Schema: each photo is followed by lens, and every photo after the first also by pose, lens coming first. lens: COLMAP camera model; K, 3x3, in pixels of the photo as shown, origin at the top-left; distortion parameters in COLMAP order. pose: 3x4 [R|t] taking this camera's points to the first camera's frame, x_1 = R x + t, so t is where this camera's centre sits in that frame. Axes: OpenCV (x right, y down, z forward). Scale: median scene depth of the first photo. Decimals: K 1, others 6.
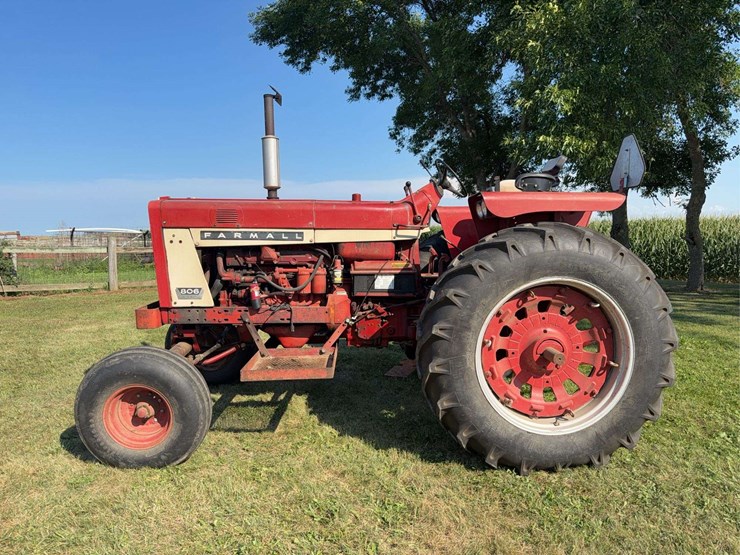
lens RADIAL K [[518.0, 0, 370.0], [0, 518.0, 277.5], [0, 0, 1]] dist [0.114618, -0.190850]
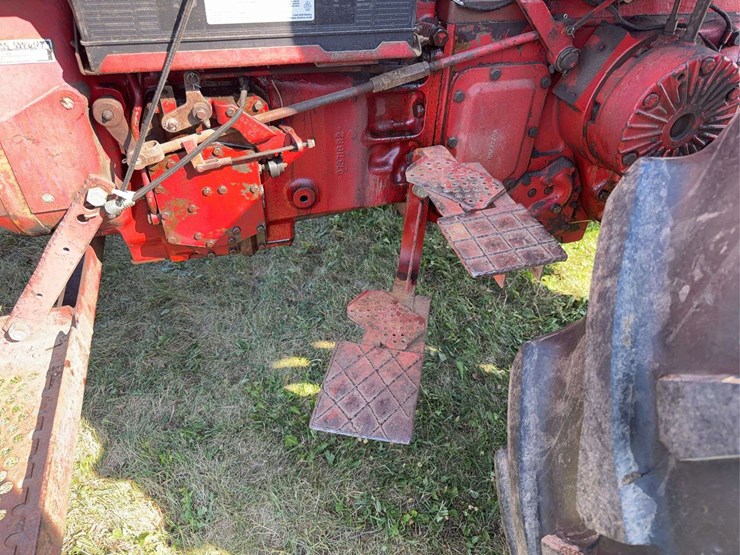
lens RADIAL K [[518.0, 0, 370.0], [0, 518.0, 277.5], [0, 0, 1]] dist [0.114618, -0.190850]
pose [[0.962323, -0.146319, 0.229185, 0.008002], [-0.016848, 0.809166, 0.587339, -0.014421], [-0.271388, -0.569071, 0.776213, 0.809746]]
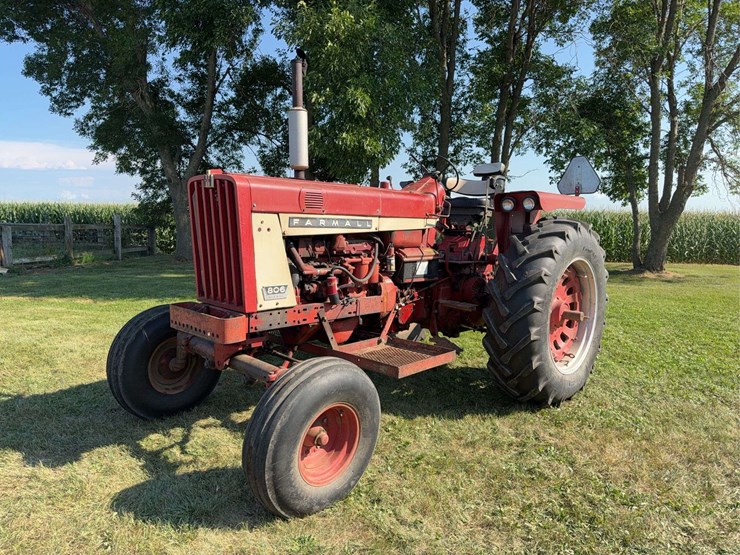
lens RADIAL K [[518.0, 0, 370.0], [0, 518.0, 277.5], [0, 0, 1]] dist [0.114618, -0.190850]
pose [[0.723598, -0.058389, 0.687748, -0.795020], [0.035205, 0.998241, 0.047709, -0.026851], [-0.689324, -0.010310, 0.724380, 0.305337]]
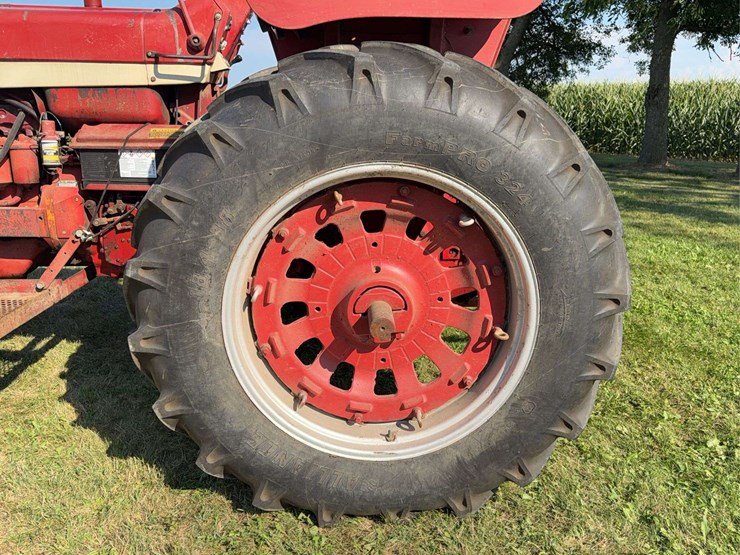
lens RADIAL K [[590.1, 0, 370.0], [0, 590.1, 277.5], [0, 0, 1]] dist [0.123595, -0.202991]
pose [[0.999703, 0.016947, -0.017532, 0.289499], [-0.013025, 0.978966, 0.203607, -0.006614], [0.020613, -0.203318, 0.978896, 0.367863]]
